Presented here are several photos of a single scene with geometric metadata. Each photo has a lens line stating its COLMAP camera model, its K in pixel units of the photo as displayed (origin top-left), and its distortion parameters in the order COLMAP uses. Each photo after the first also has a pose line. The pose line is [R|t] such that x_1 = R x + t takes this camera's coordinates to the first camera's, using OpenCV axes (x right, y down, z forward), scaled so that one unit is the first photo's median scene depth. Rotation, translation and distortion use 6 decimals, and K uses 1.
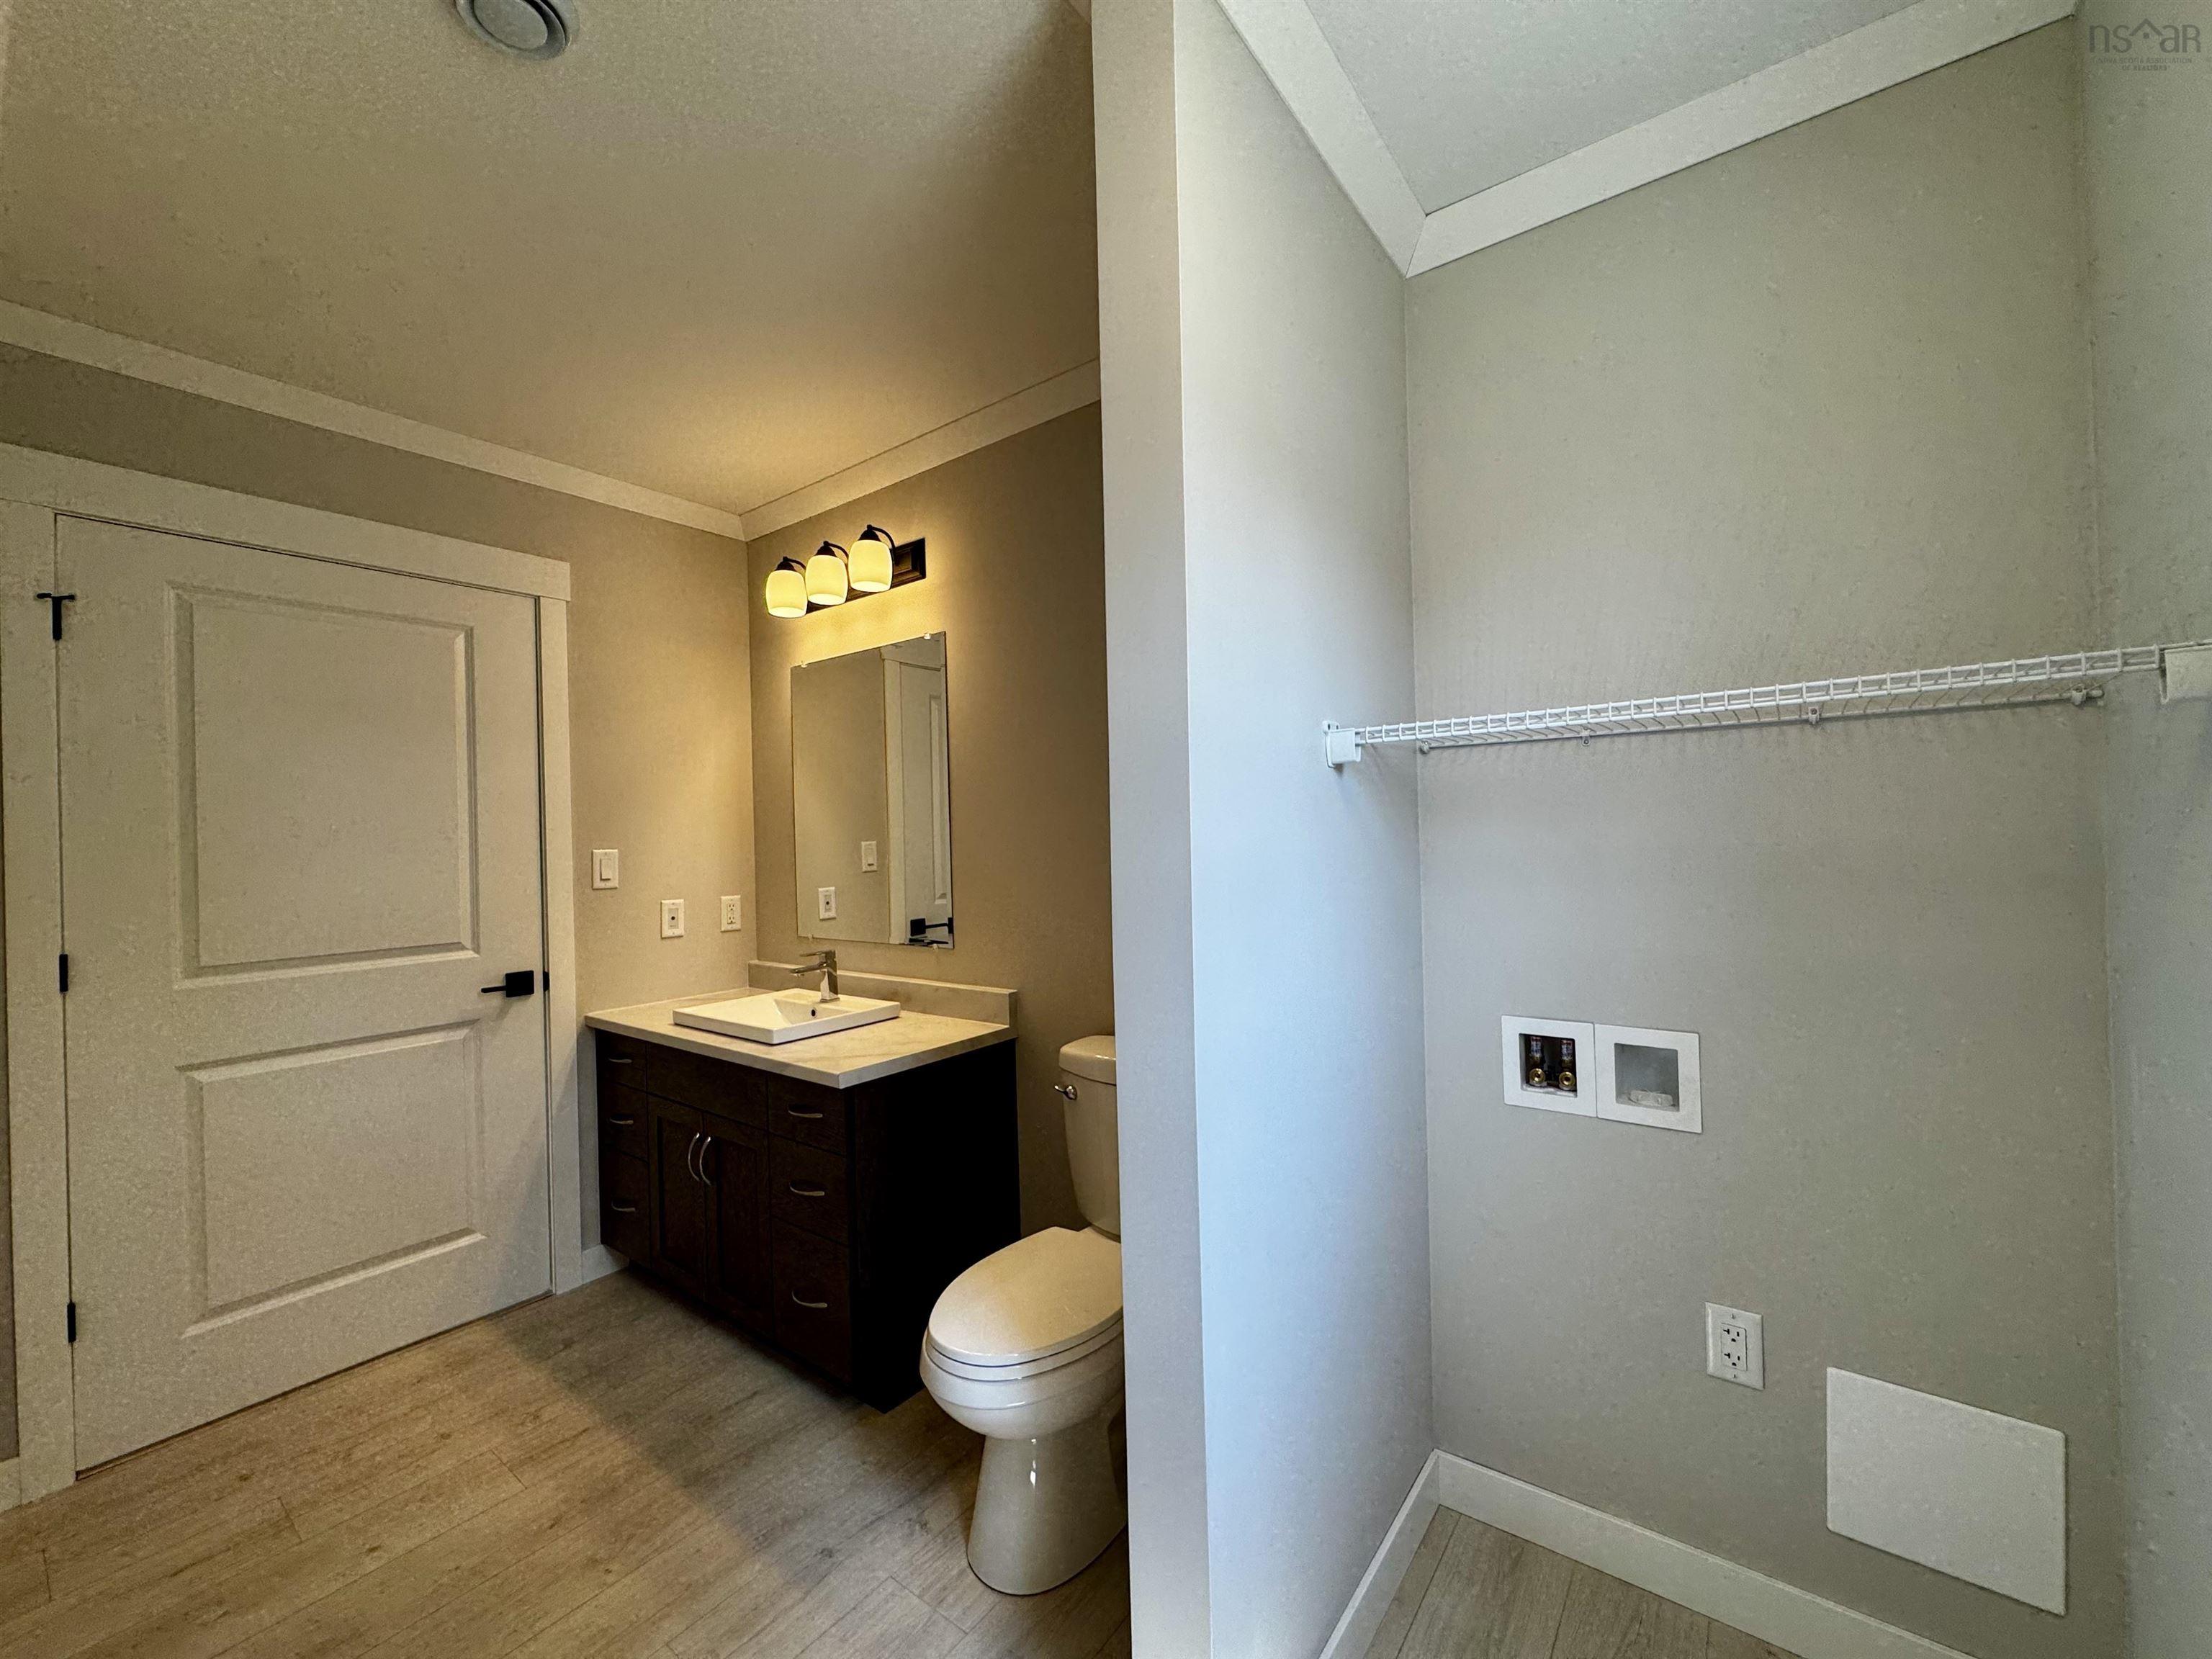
lens RADIAL K [[880.6, 0, 1104.7], [0, 880.6, 830.1], [0, 0, 1]] dist [-0.004203, 0.000399]
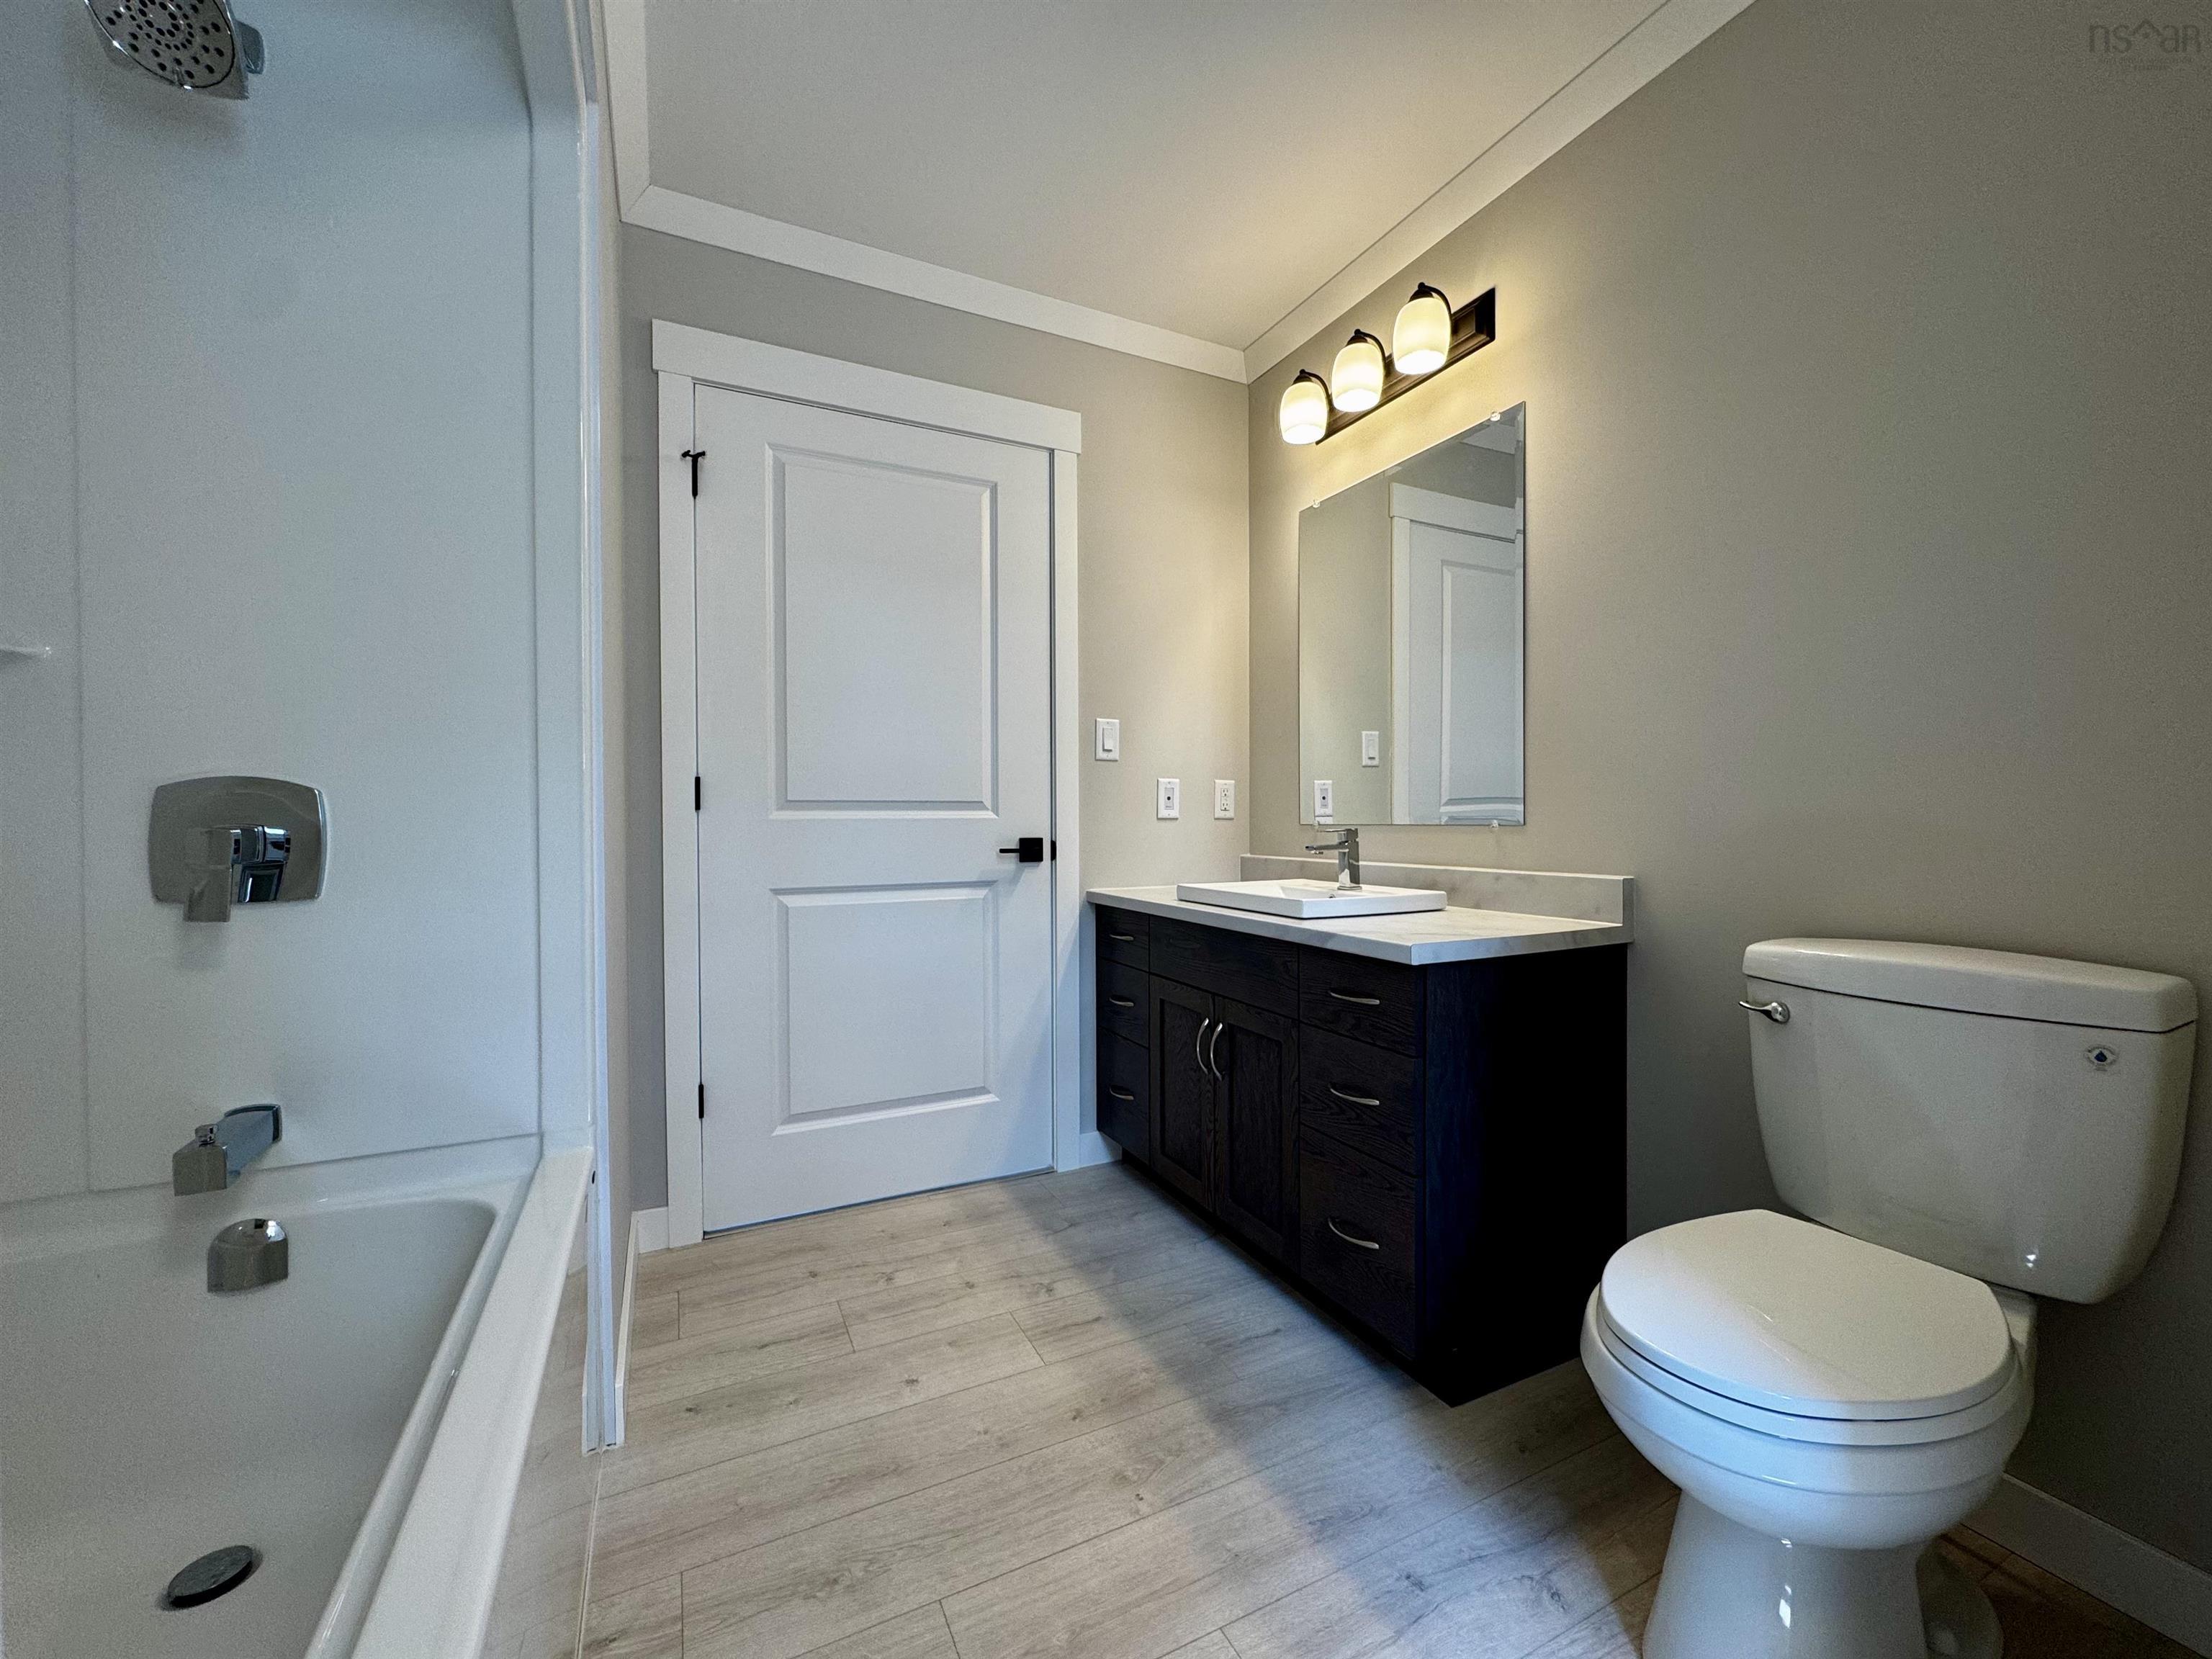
lens RADIAL K [[880.6, 0, 1104.7], [0, 880.6, 830.1], [0, 0, 1]] dist [-0.004203, 0.000399]
pose [[0.892307, 0.028790, -0.450511, -0.164014], [-0.017401, 0.999416, 0.029403, 0.132504], [0.451094, -0.018398, 0.892287, 0.176585]]
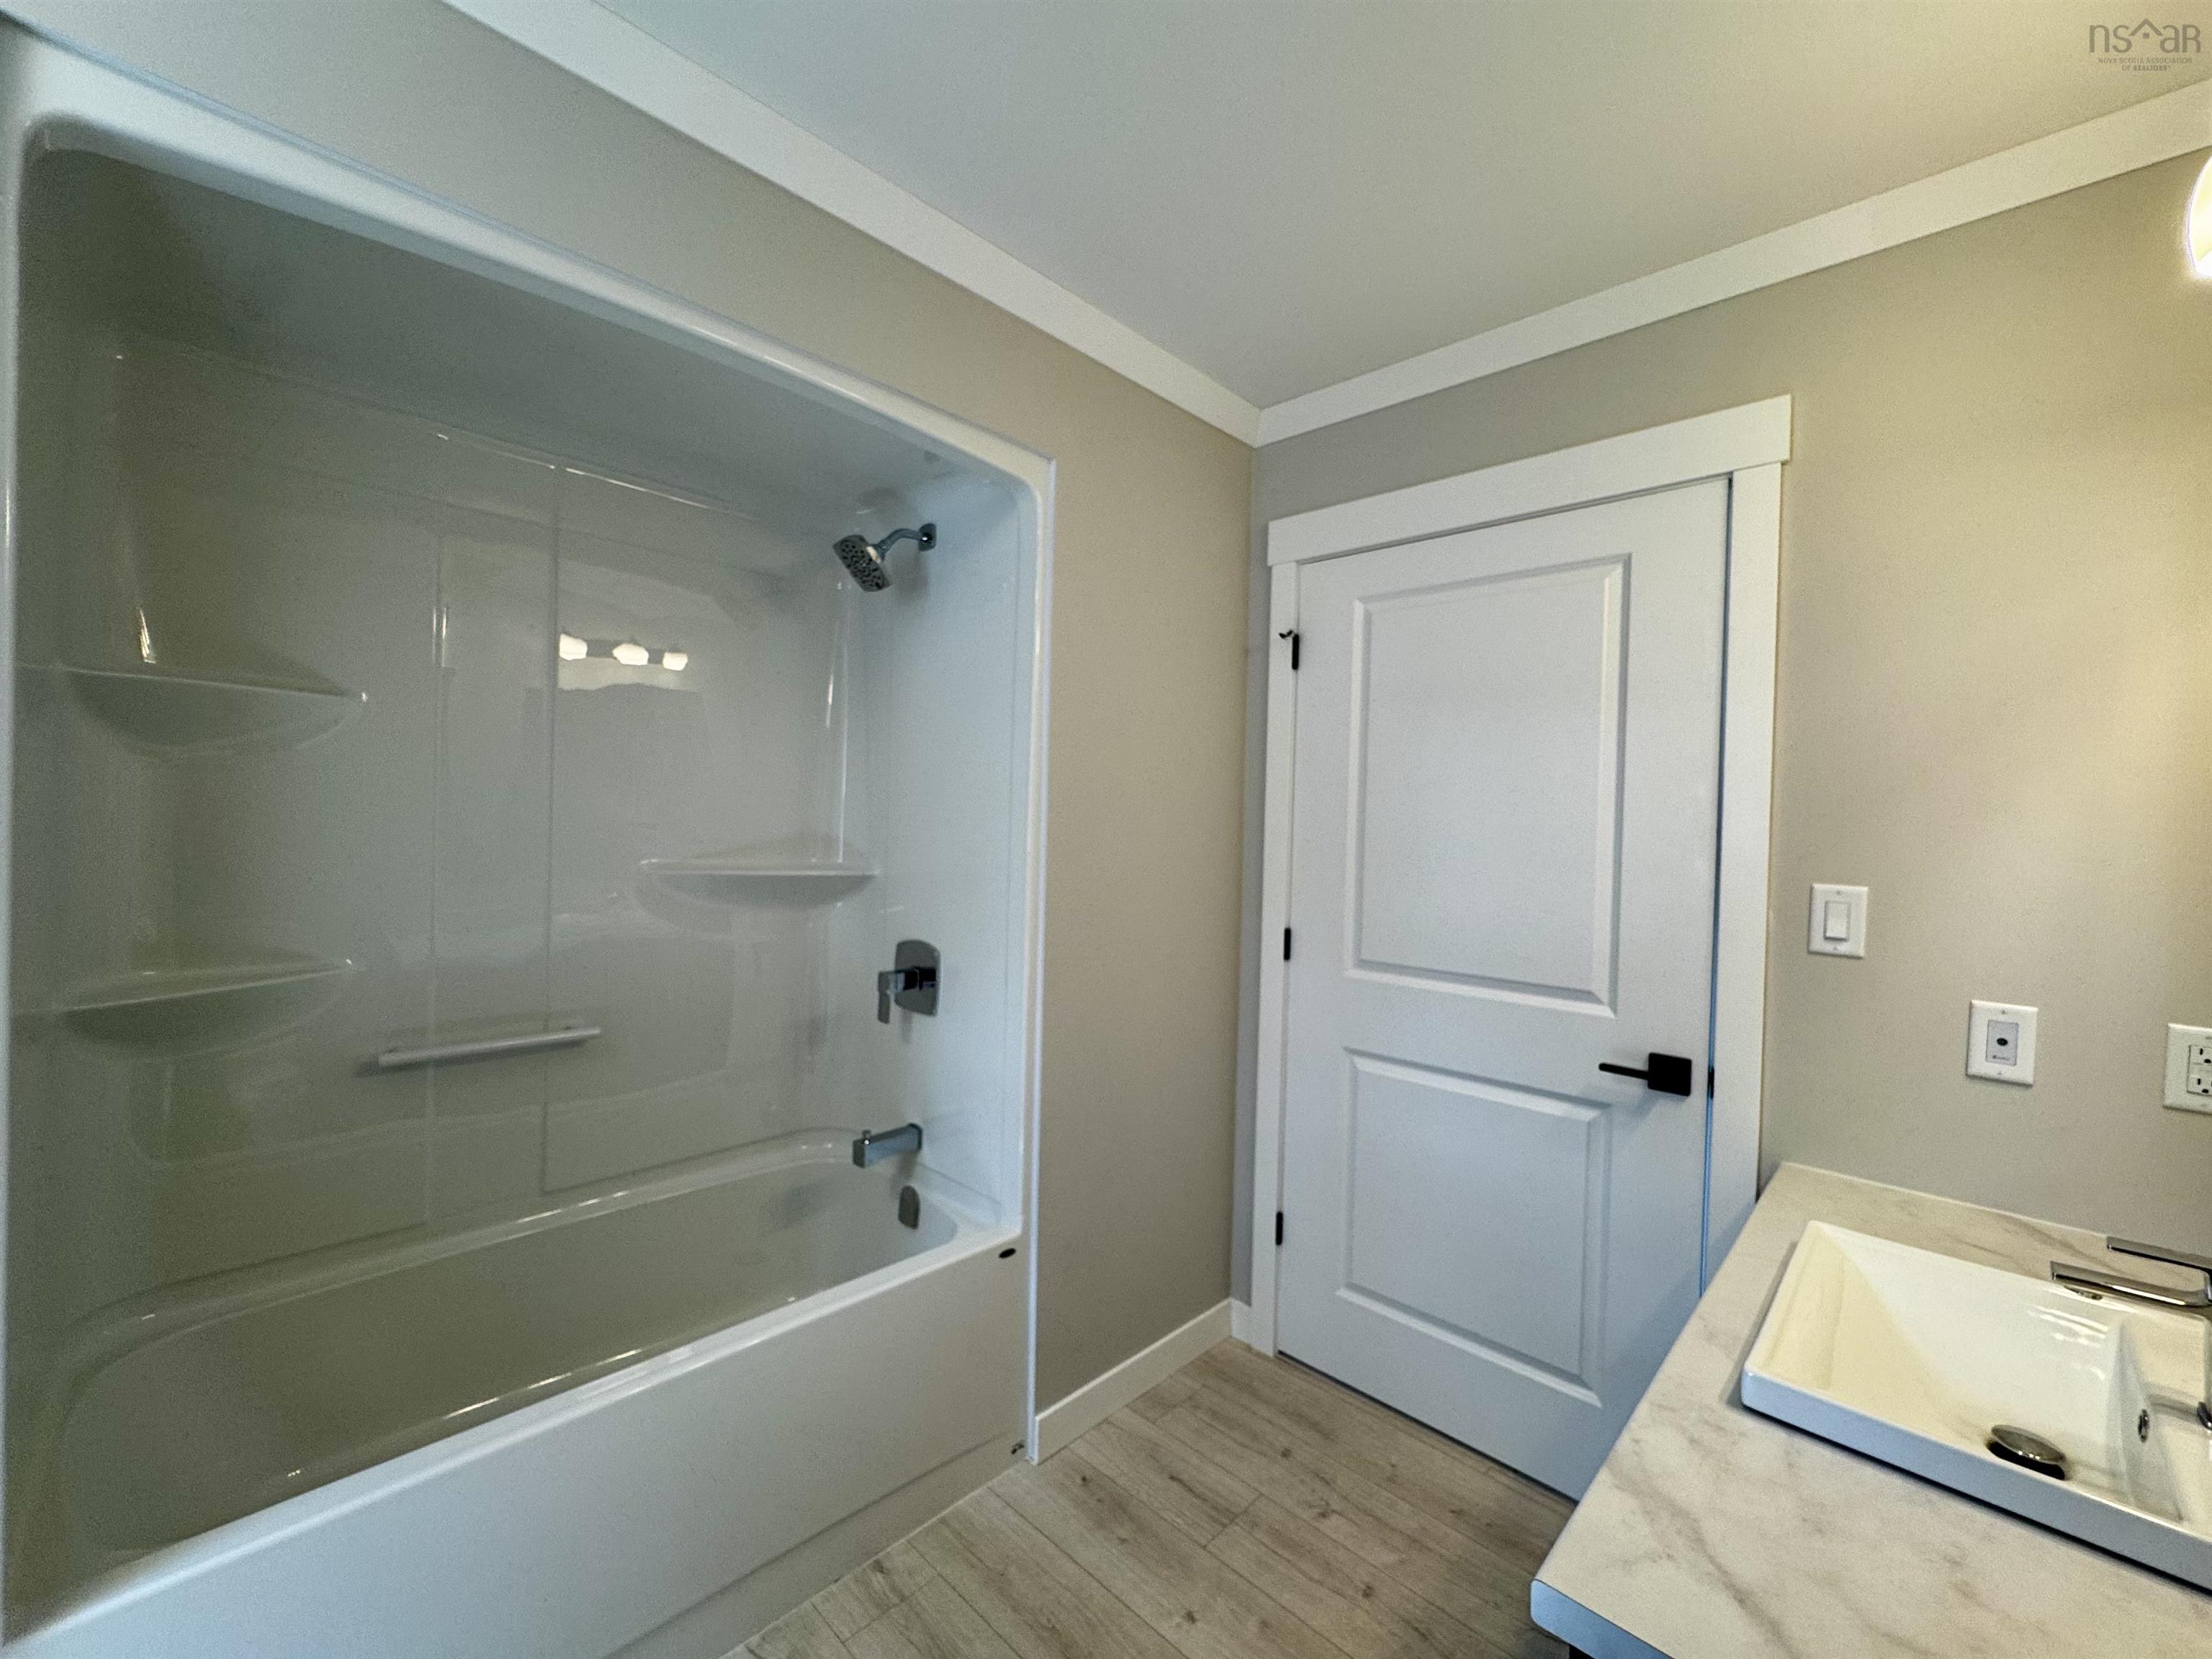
lens RADIAL K [[887.7, 0, 1103.2], [0, 887.7, 830.1], [0, 0, 1]] dist [-0.006221, -0.000207]
pose [[-0.123036, 0.033120, -0.991849, 0.049476], [-0.020651, 0.999141, 0.035925, -0.026694], [0.992187, 0.024903, -0.122246, 0.703657]]
